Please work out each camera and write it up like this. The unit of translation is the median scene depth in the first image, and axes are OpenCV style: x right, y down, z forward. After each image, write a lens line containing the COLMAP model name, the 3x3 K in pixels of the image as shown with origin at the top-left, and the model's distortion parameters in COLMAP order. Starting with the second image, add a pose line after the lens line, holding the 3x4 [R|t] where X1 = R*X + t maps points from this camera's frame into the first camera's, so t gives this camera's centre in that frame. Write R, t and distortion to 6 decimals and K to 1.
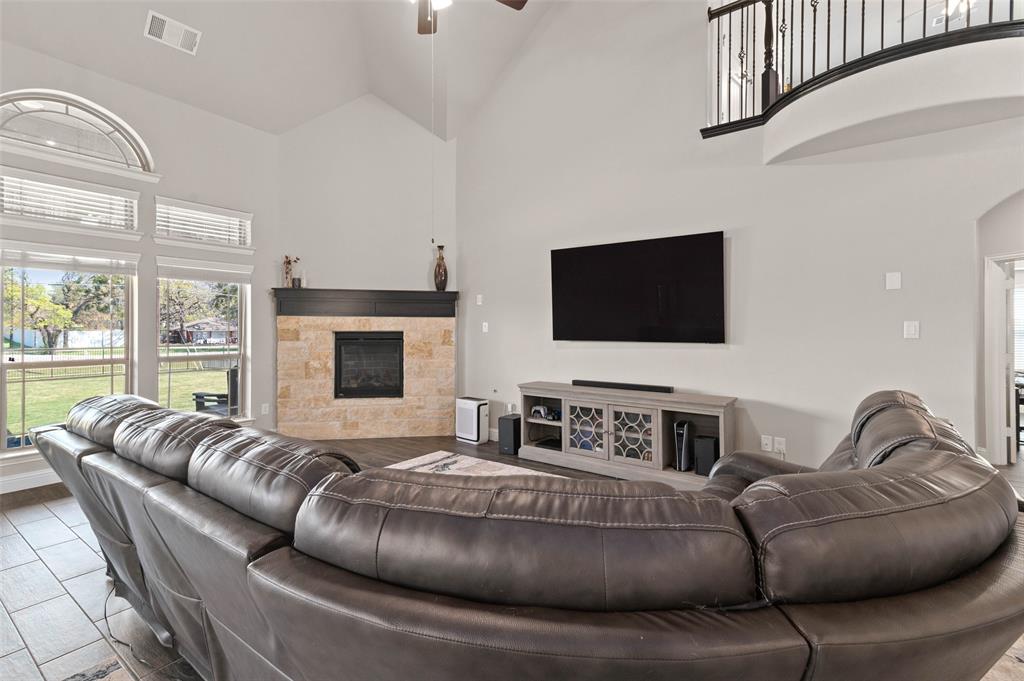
lens RADIAL K [[463.8, 0, 511.1], [0, 463.8, 330.7], [0, 0, 1]] dist [0.025244, 0.000220]
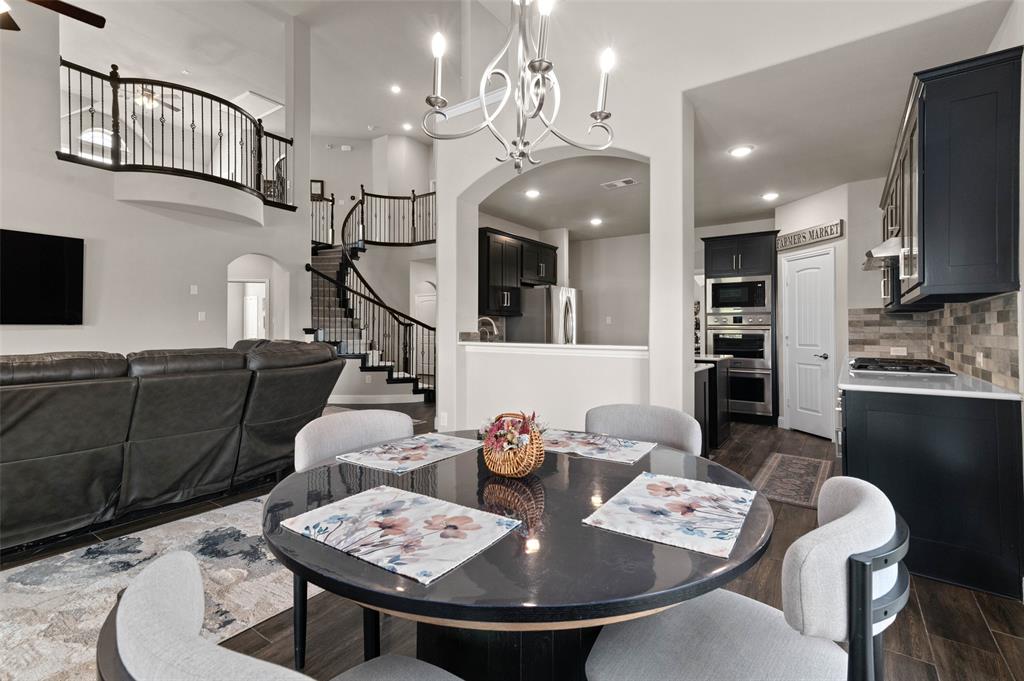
lens RADIAL K [[463.8, 0, 516.5], [0, 463.8, 329.2], [0, 0, 1]] dist [0.025244, 0.000220]
pose [[-0.013805, -0.003957, 0.999897, -0.649070], [0.003743, 0.999985, 0.004009, 0.028499], [-0.999898, 0.003798, -0.013790, -0.149880]]
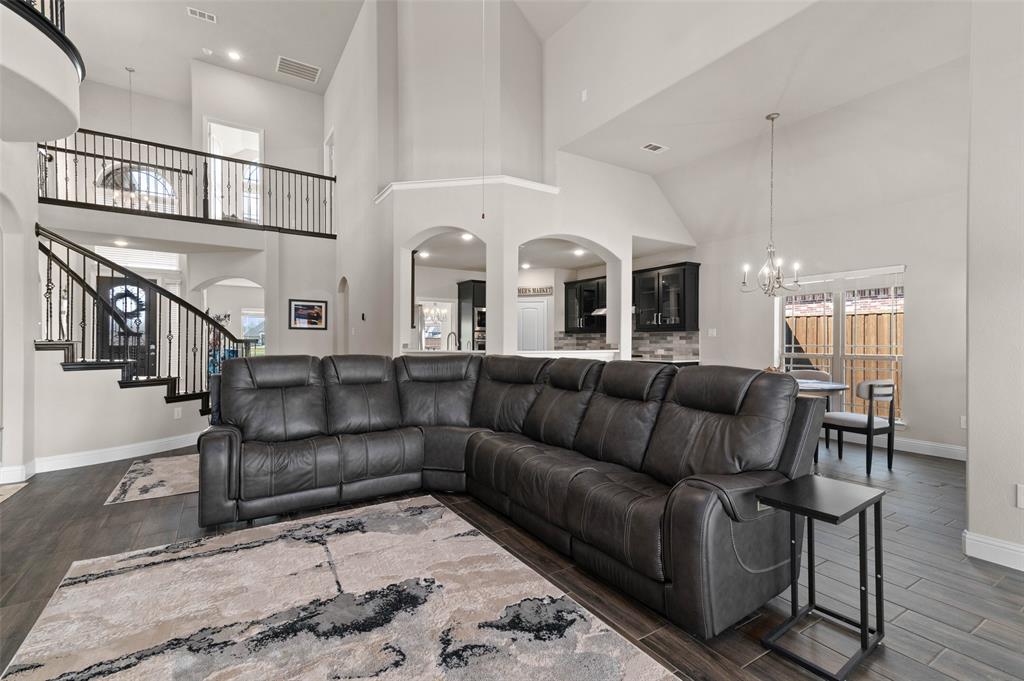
lens RADIAL K [[463.8, 0, 507.5], [0, 463.8, 337.3], [0, 0, 1]] dist [0.025244, 0.000220]
pose [[-0.930717, -0.001976, 0.365735, -0.256824], [-0.003738, 0.999985, -0.004109, 0.026719], [-0.365721, -0.005191, -0.930710, 0.879066]]
